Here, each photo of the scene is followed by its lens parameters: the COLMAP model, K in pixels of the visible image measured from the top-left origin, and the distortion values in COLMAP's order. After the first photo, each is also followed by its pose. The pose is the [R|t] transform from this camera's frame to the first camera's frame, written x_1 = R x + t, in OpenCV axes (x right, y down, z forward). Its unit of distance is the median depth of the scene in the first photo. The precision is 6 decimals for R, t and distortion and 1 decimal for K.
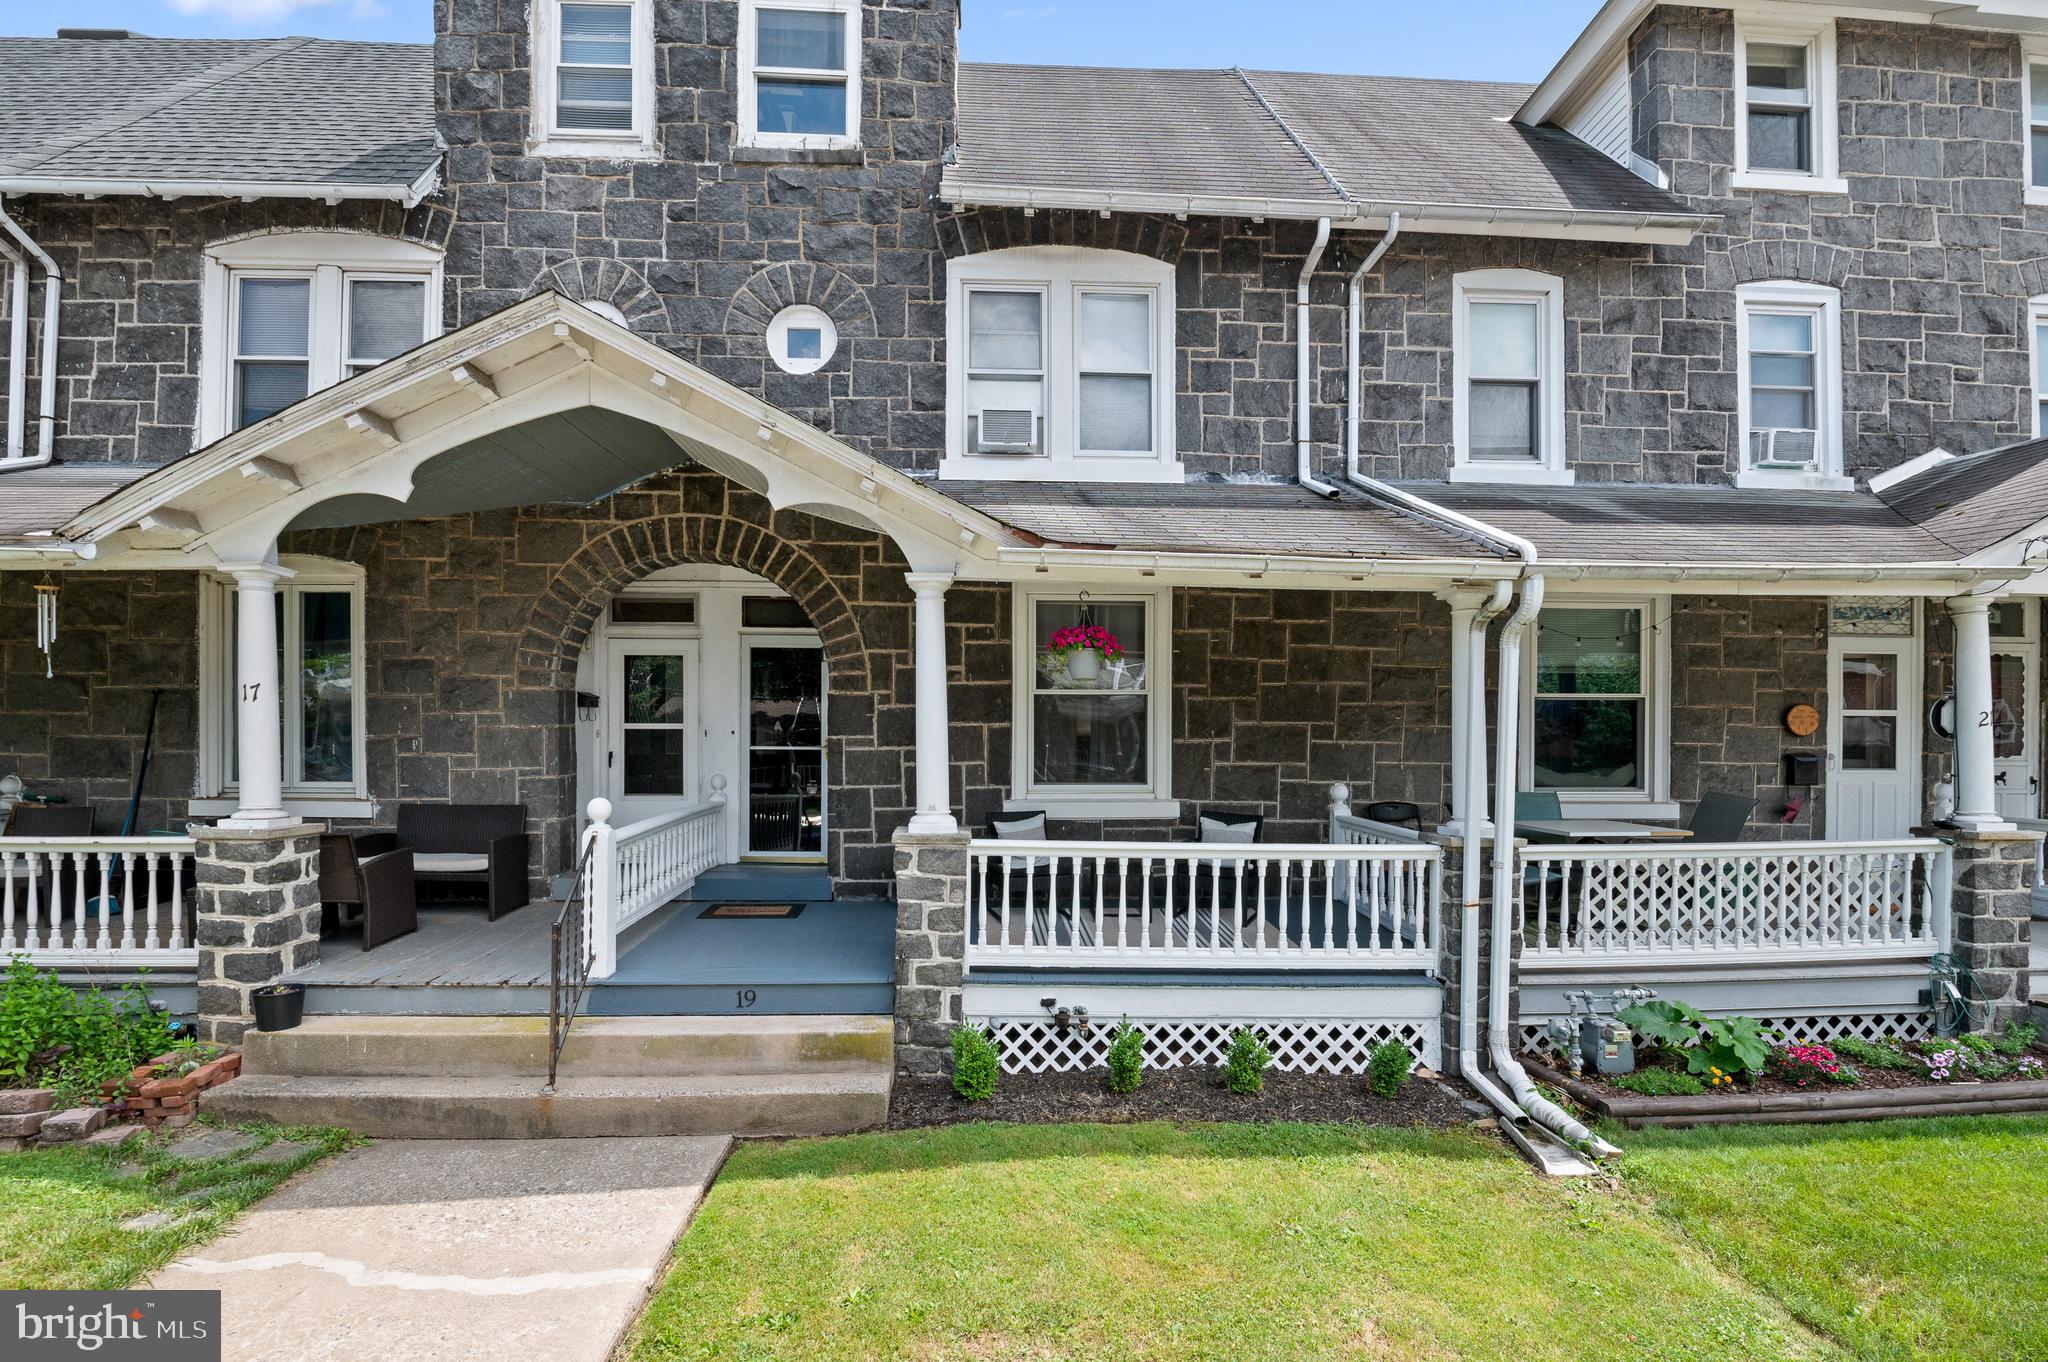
lens RADIAL K [[917.5, 0, 1019.3], [0, 917.5, 672.0], [0, 0, 1]] dist [-0.005682, -0.006832]
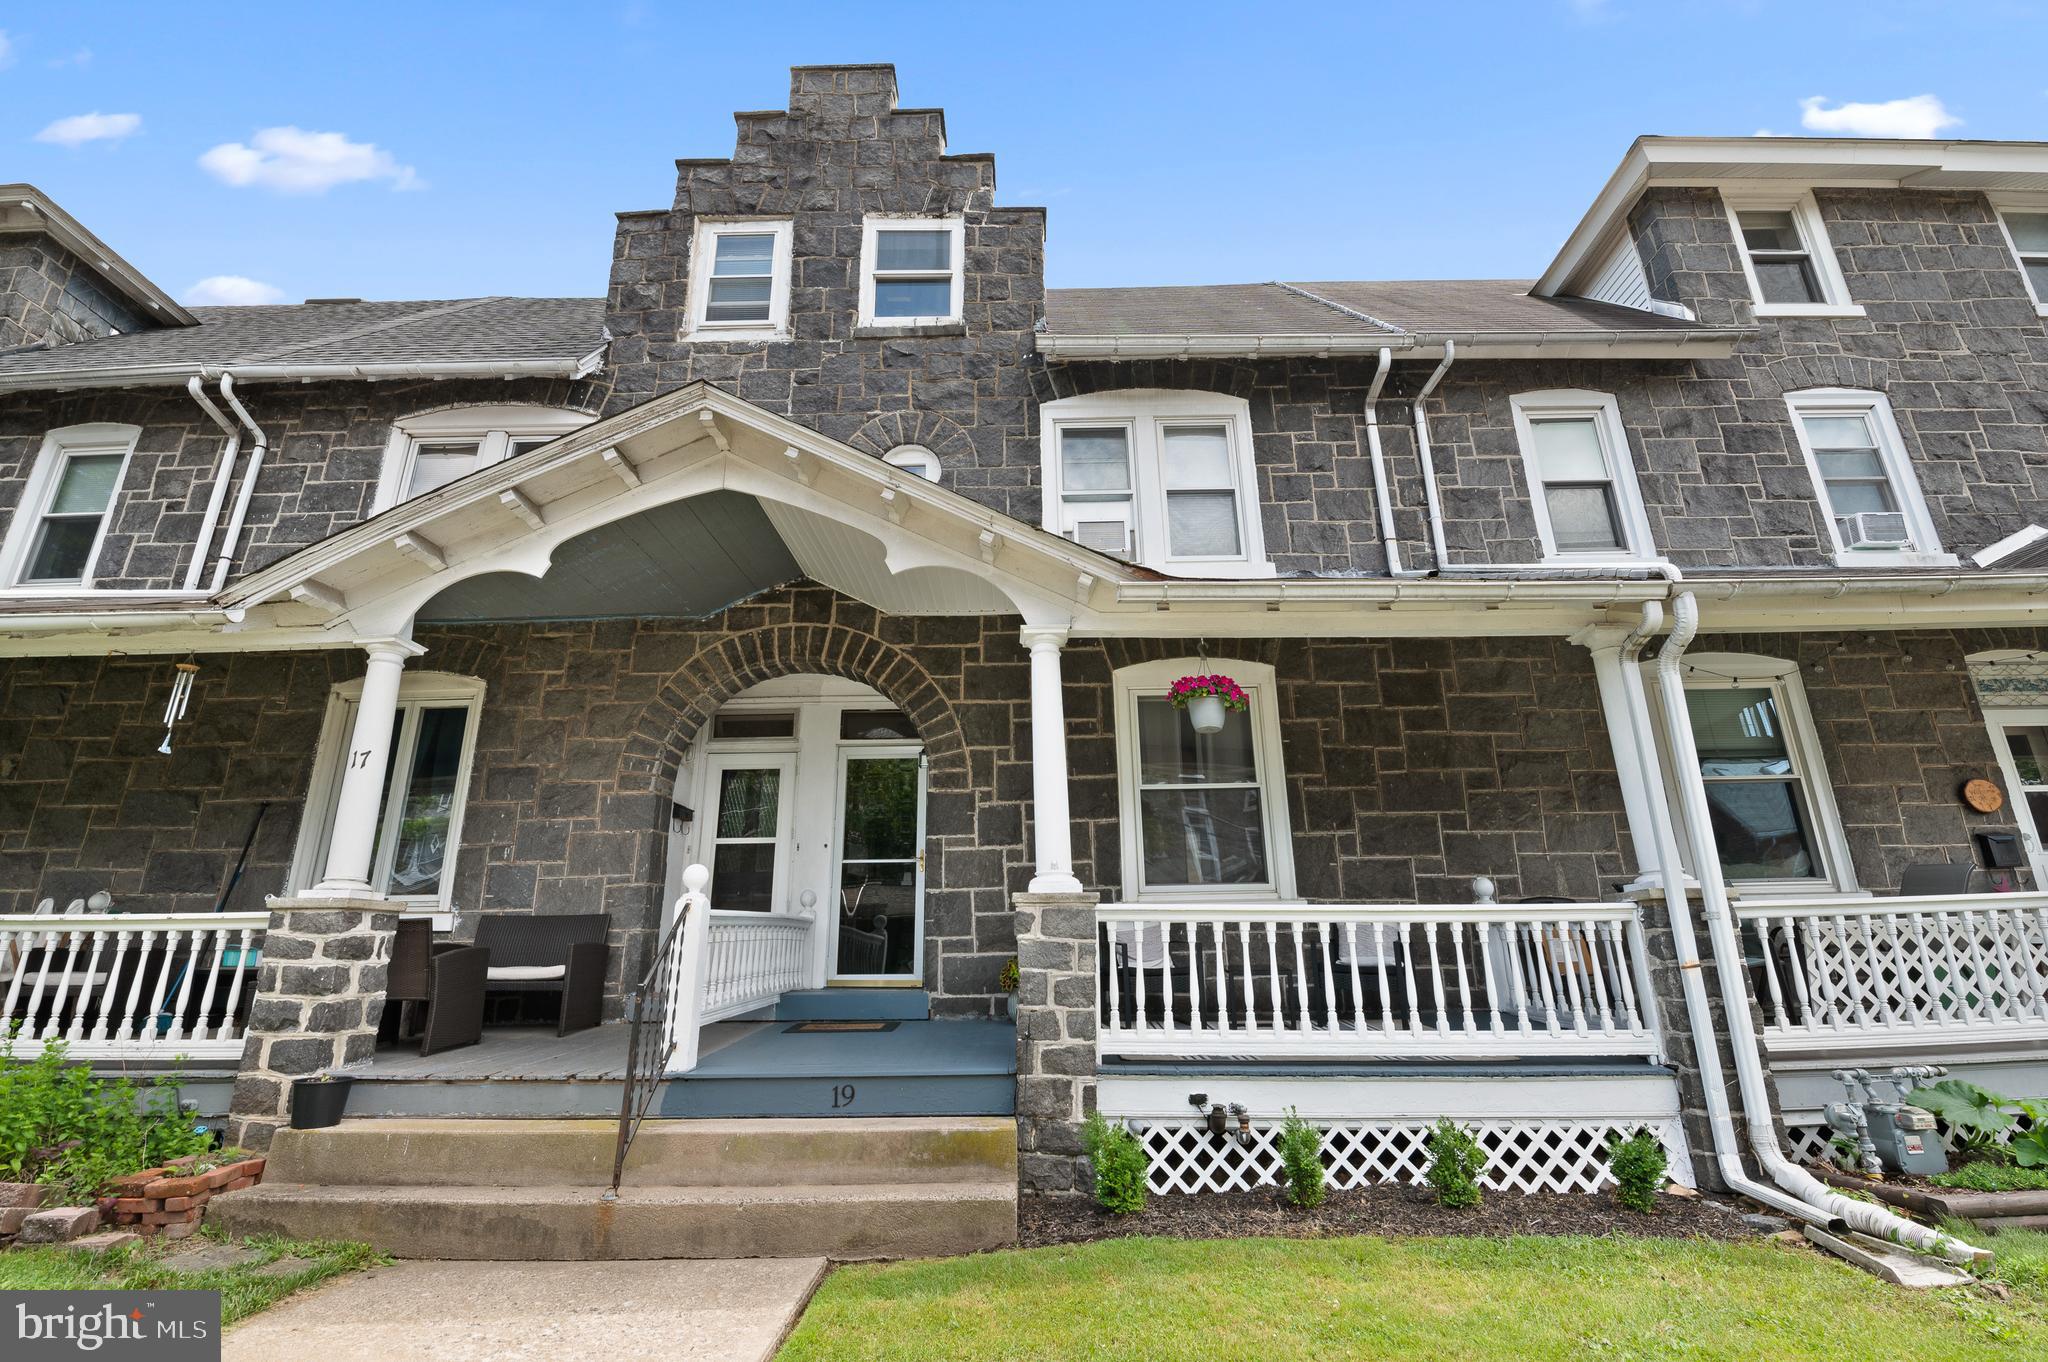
lens RADIAL K [[853.7, 0, 1013.8], [0, 853.7, 676.3], [0, 0, 1]] dist [-0.005833, -0.005379]
pose [[0.998613, -0.024790, -0.046457, -0.072775], [0.010463, 0.958073, -0.286332, 0.166678], [0.051607, 0.285449, 0.957003, 0.103266]]
